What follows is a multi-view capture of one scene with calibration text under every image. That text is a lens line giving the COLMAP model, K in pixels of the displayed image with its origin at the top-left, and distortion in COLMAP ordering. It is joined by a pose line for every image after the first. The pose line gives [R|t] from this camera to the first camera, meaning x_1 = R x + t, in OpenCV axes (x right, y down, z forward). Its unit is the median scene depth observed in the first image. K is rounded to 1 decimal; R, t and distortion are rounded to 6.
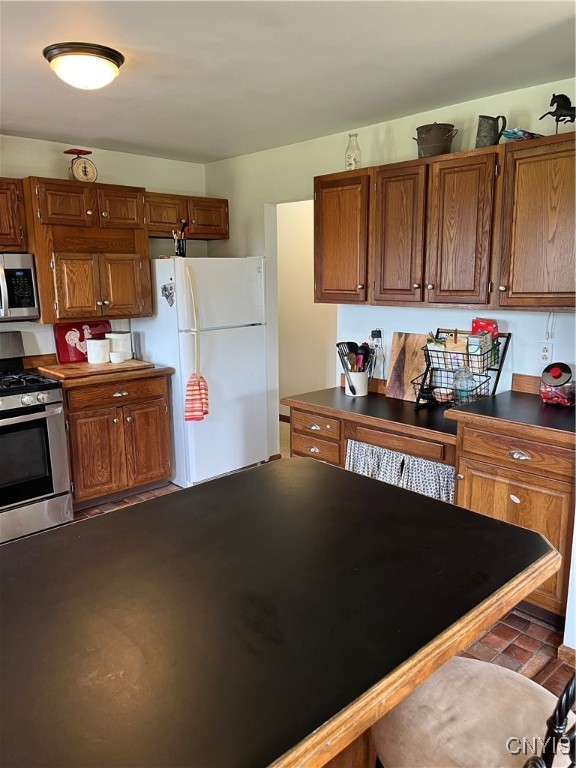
lens RADIAL K [[574.9, 0, 286.9], [0, 574.9, 391.9], [0, 0, 1]] dist [0.034777, -0.002488]
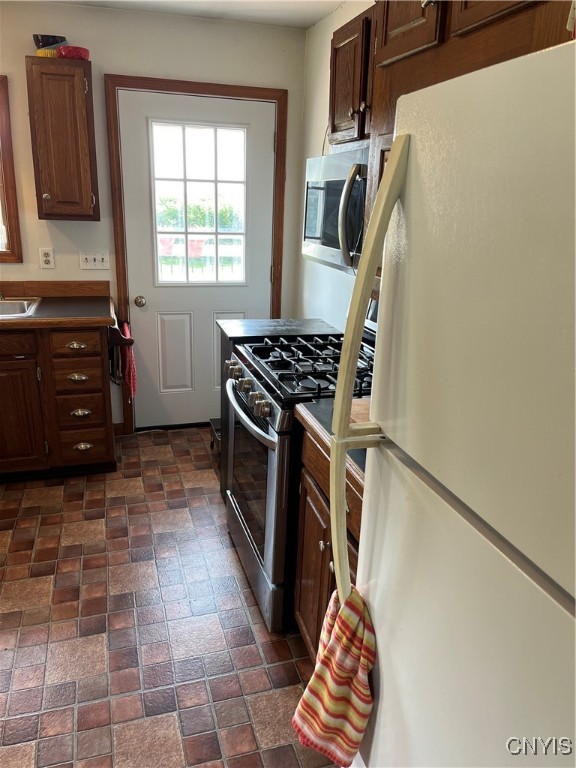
lens RADIAL K [[574.9, 0, 286.9], [0, 574.9, 391.9], [0, 0, 1]] dist [0.034777, -0.002488]
pose [[-0.443447, 0.269416, -0.854851, 0.355455], [-0.207107, 0.897143, 0.390180, -0.107412], [0.872044, 0.350070, -0.342038, 0.565744]]
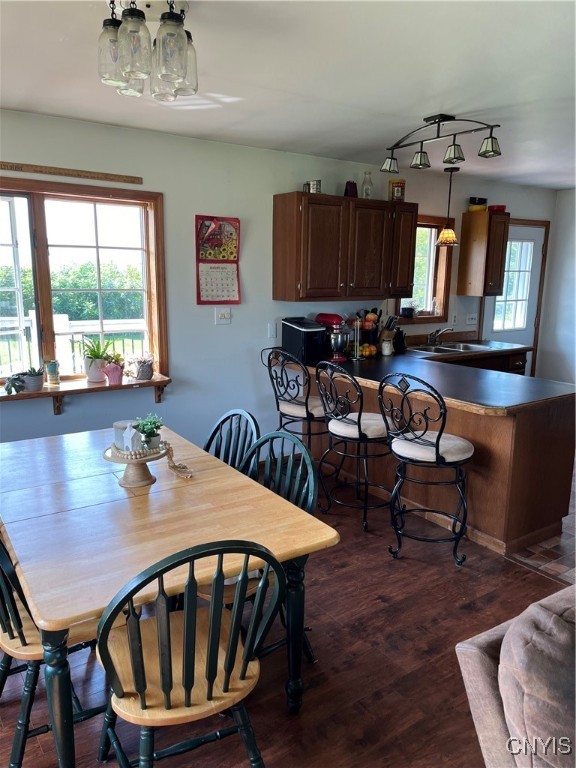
lens RADIAL K [[574.9, 0, 286.9], [0, 574.9, 391.9], [0, 0, 1]] dist [0.034777, -0.002488]
pose [[-0.158544, 0.210454, -0.964662, 0.648458], [-0.211272, 0.947159, 0.241358, -0.058873], [0.964483, 0.242072, -0.105703, 0.269142]]
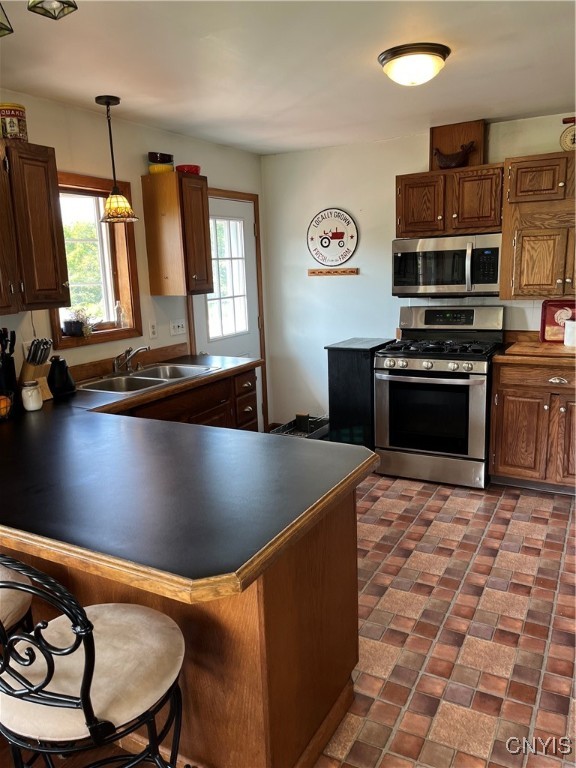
lens RADIAL K [[587.0, 0, 288.0], [0, 587.0, 384.0], [0, 0, 1]] dist [0.042674, -0.006955]
pose [[0.300866, 0.193396, -0.933851, 0.493528], [-0.166760, 0.974804, 0.148151, -0.062792], [0.938973, 0.111155, 0.325536, 0.304832]]
